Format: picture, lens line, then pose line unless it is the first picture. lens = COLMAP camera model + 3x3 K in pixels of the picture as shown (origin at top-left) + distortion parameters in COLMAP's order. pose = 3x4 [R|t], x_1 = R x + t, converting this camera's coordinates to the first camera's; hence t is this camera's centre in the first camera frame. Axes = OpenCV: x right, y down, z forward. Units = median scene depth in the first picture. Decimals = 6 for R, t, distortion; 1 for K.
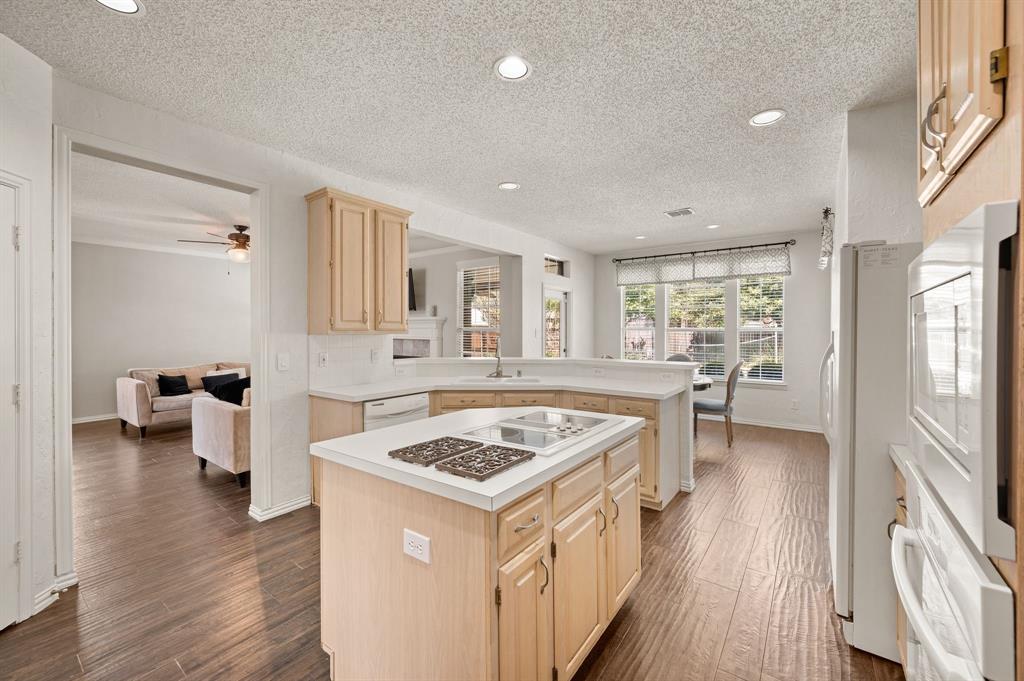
lens RADIAL K [[419.7, 0, 514.8], [0, 419.7, 336.0], [0, 0, 1]] dist [-0.000770, 0.000145]
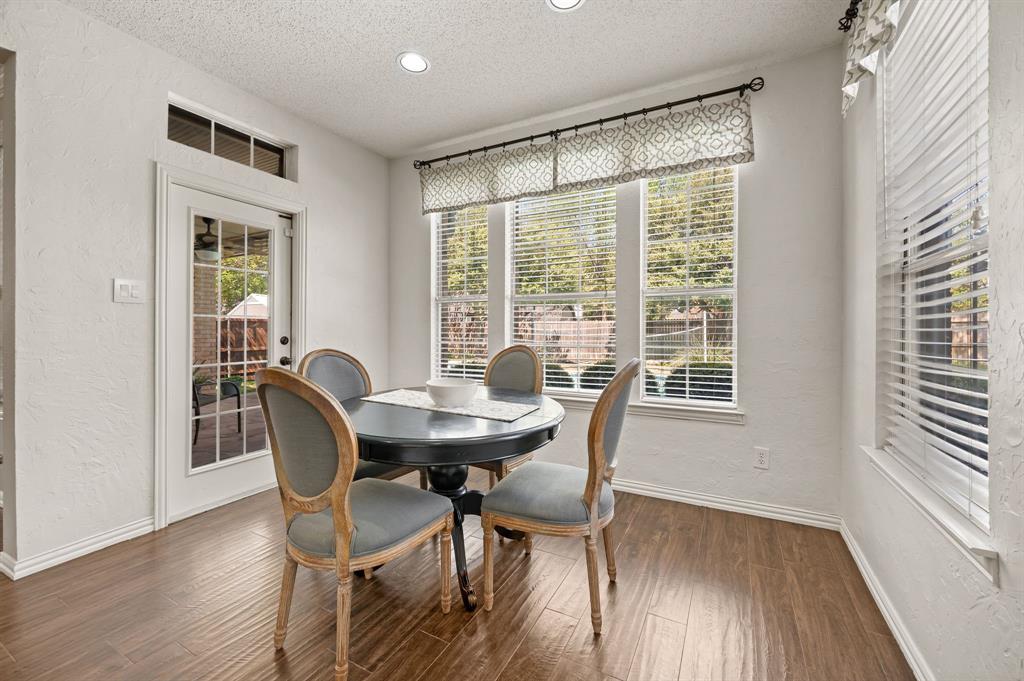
lens RADIAL K [[419.7, 0, 516.5], [0, 419.7, 332.6], [0, 0, 1]] dist [-0.000770, 0.000145]
pose [[0.989519, 0.000344, 0.144402, 0.329622], [0.000419, 0.999986, -0.005253, 0.030675], [-0.144402, 0.005258, 0.989505, 0.565422]]
